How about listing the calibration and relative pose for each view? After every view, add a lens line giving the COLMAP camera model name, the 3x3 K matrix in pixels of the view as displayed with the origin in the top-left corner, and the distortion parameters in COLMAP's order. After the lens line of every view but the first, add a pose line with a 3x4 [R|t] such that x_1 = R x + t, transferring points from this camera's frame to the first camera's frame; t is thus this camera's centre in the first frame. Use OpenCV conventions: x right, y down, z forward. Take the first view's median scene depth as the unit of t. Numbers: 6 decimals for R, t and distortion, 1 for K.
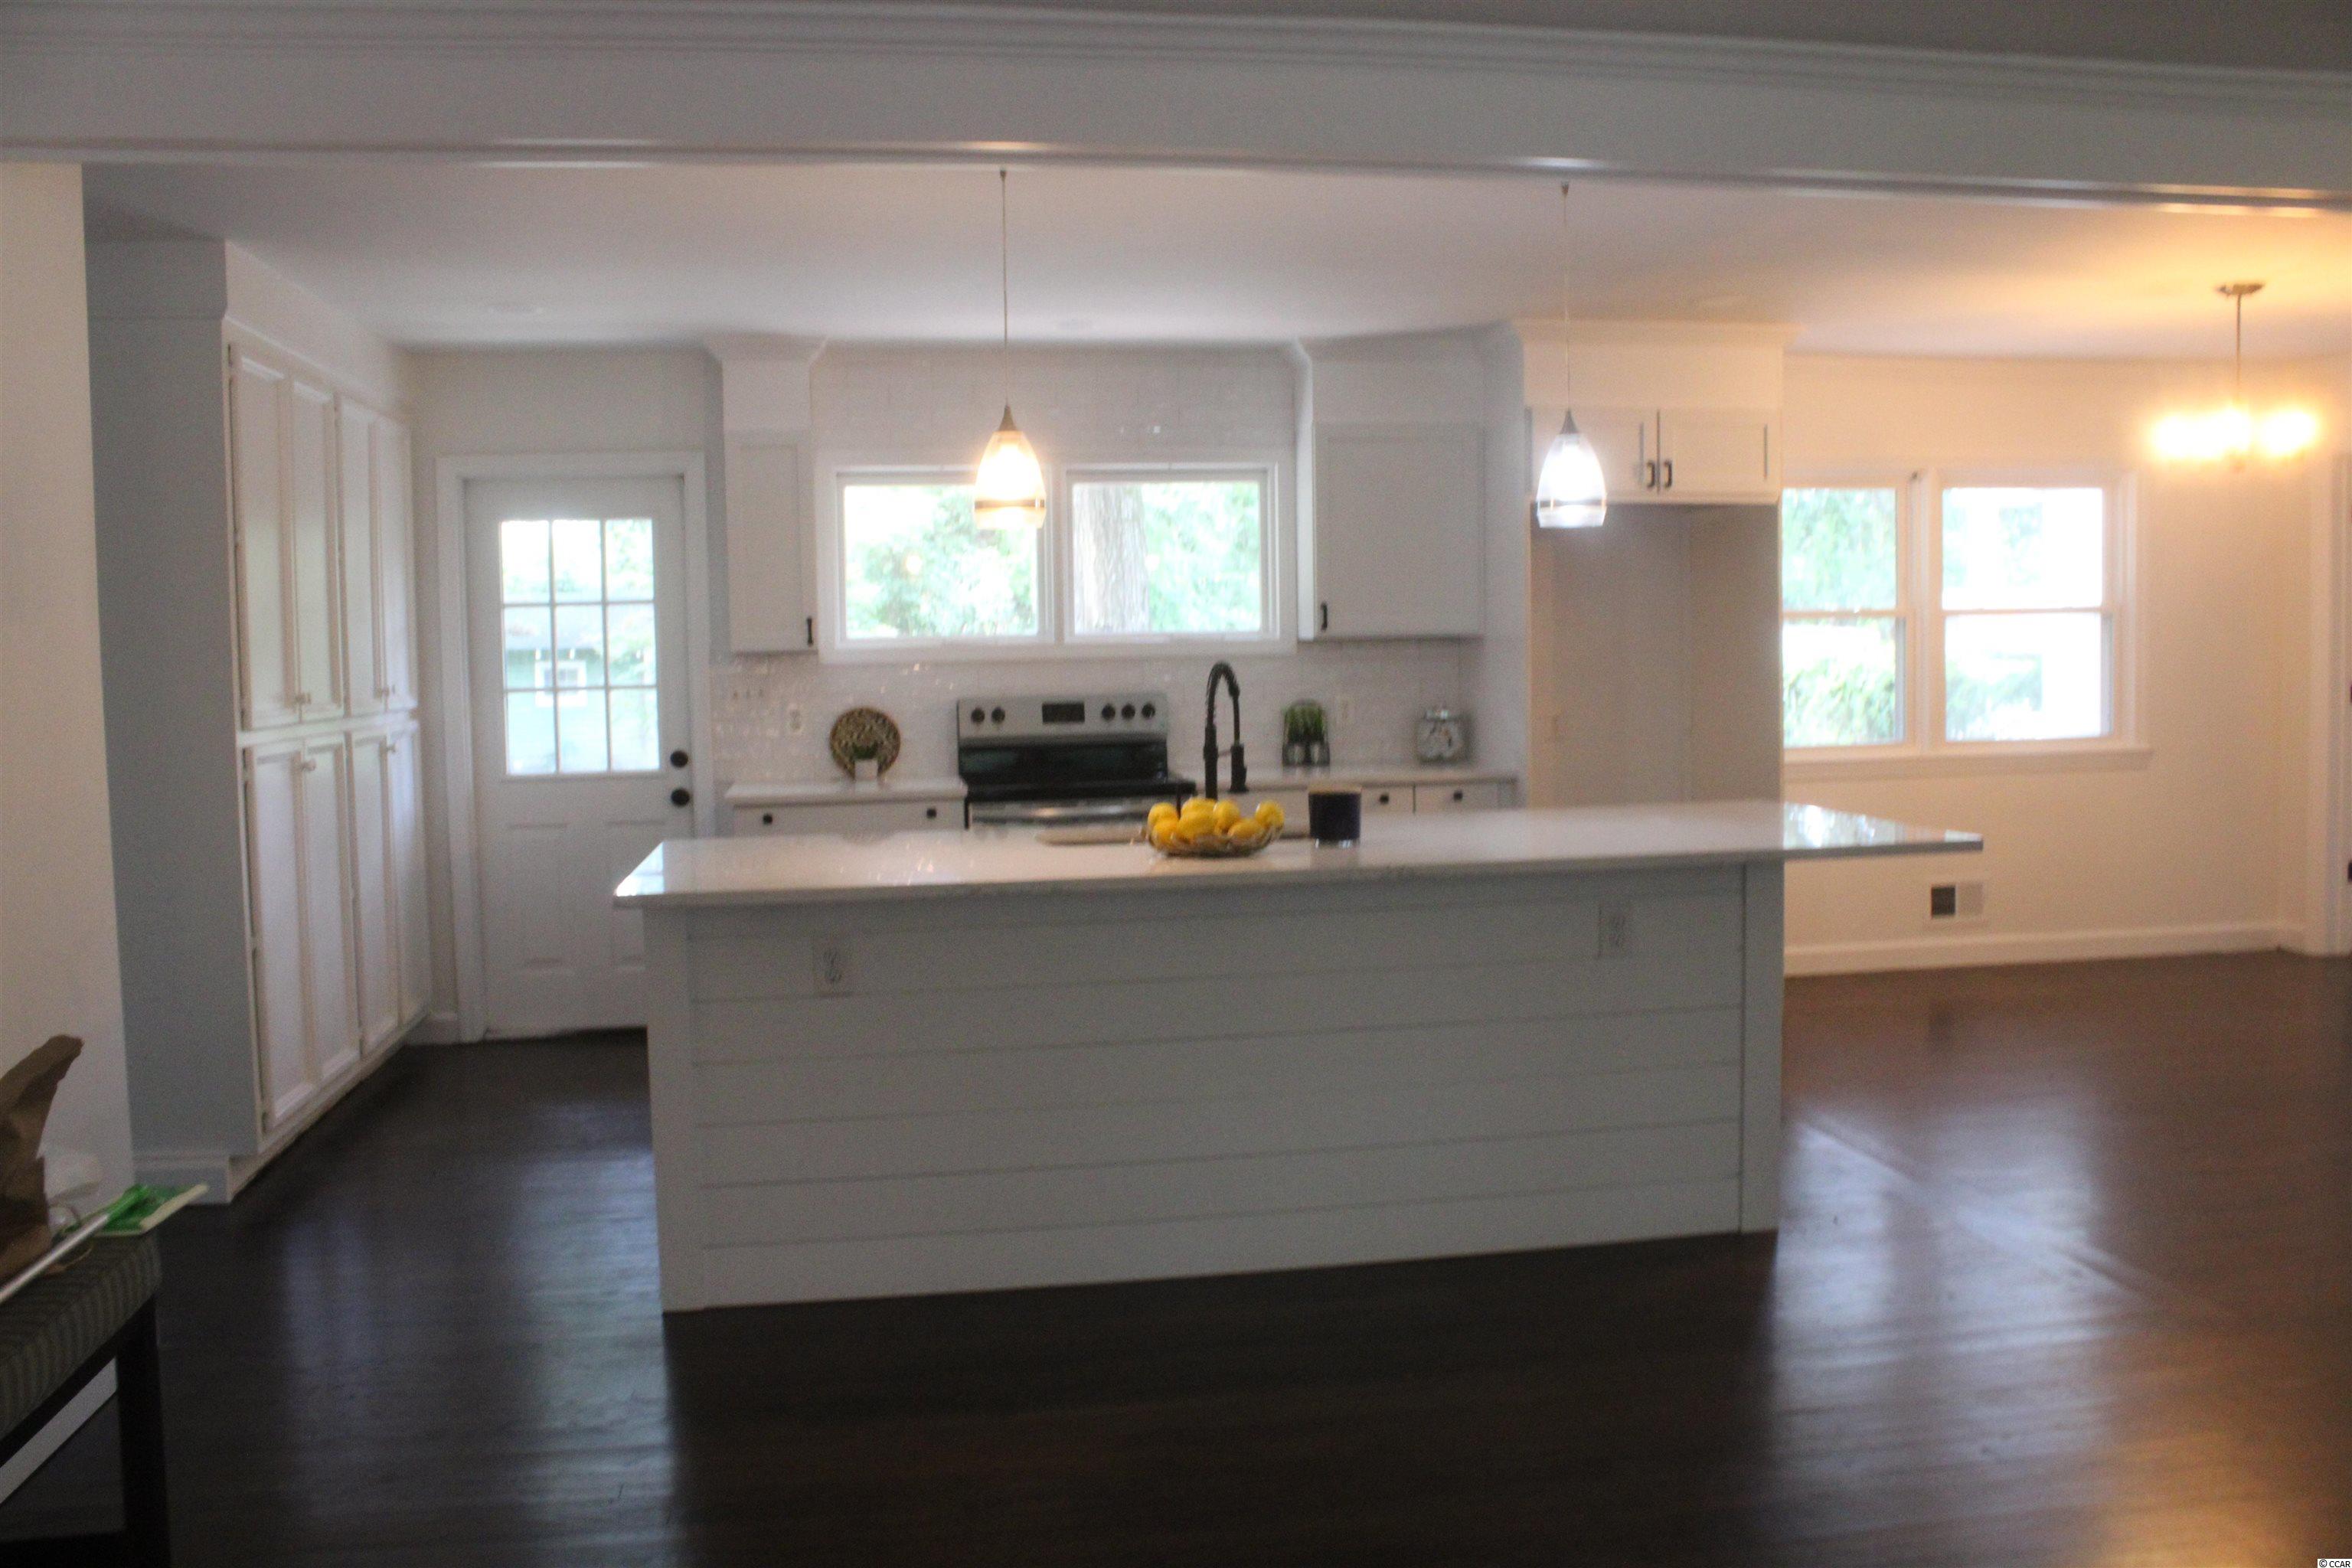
lens RADIAL K [[1957.8, 0, 1173.2], [0, 1957.8, 785.7], [0, 0, 1]] dist [-0.161355, 0.132276]
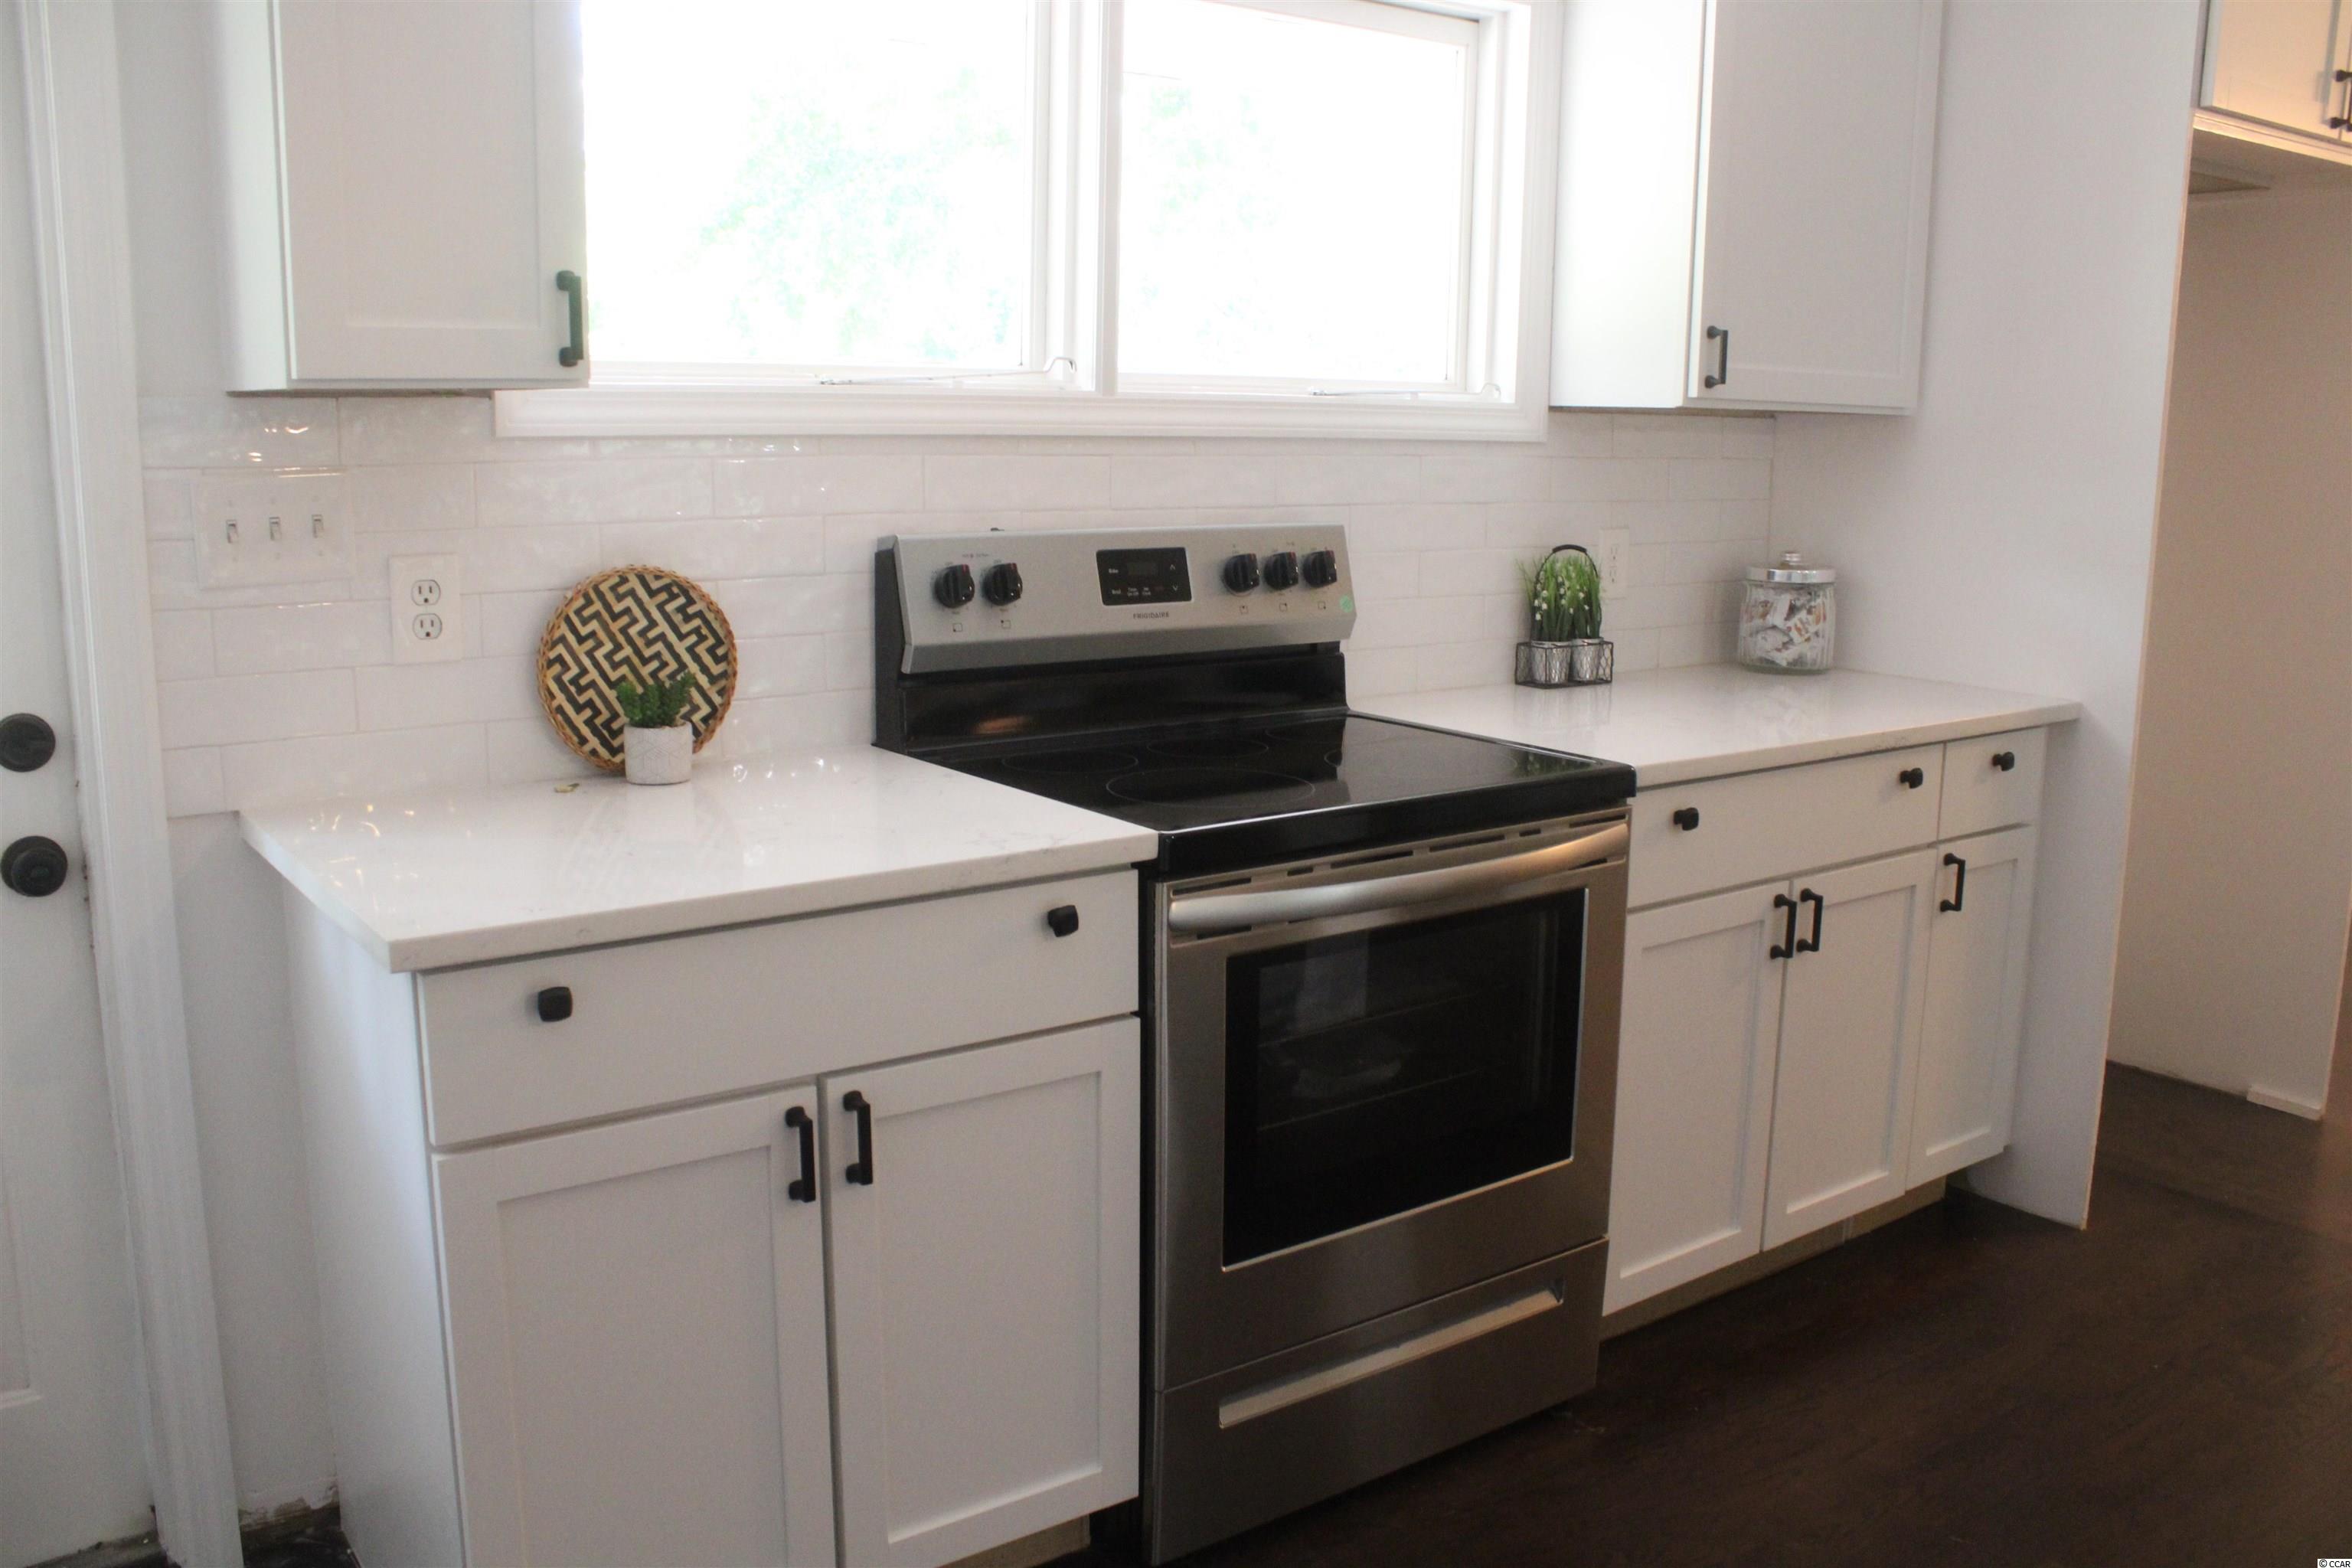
lens RADIAL K [[1957.8, 0, 1166.5], [0, 1957.8, 787.5], [0, 0, 1]] dist [-0.161355, 0.132276]
pose [[0.897187, -0.052867, 0.438474, -0.223278], [0.008340, 0.994661, 0.102862, -0.035632], [-0.441571, -0.088630, 0.892838, 0.655450]]
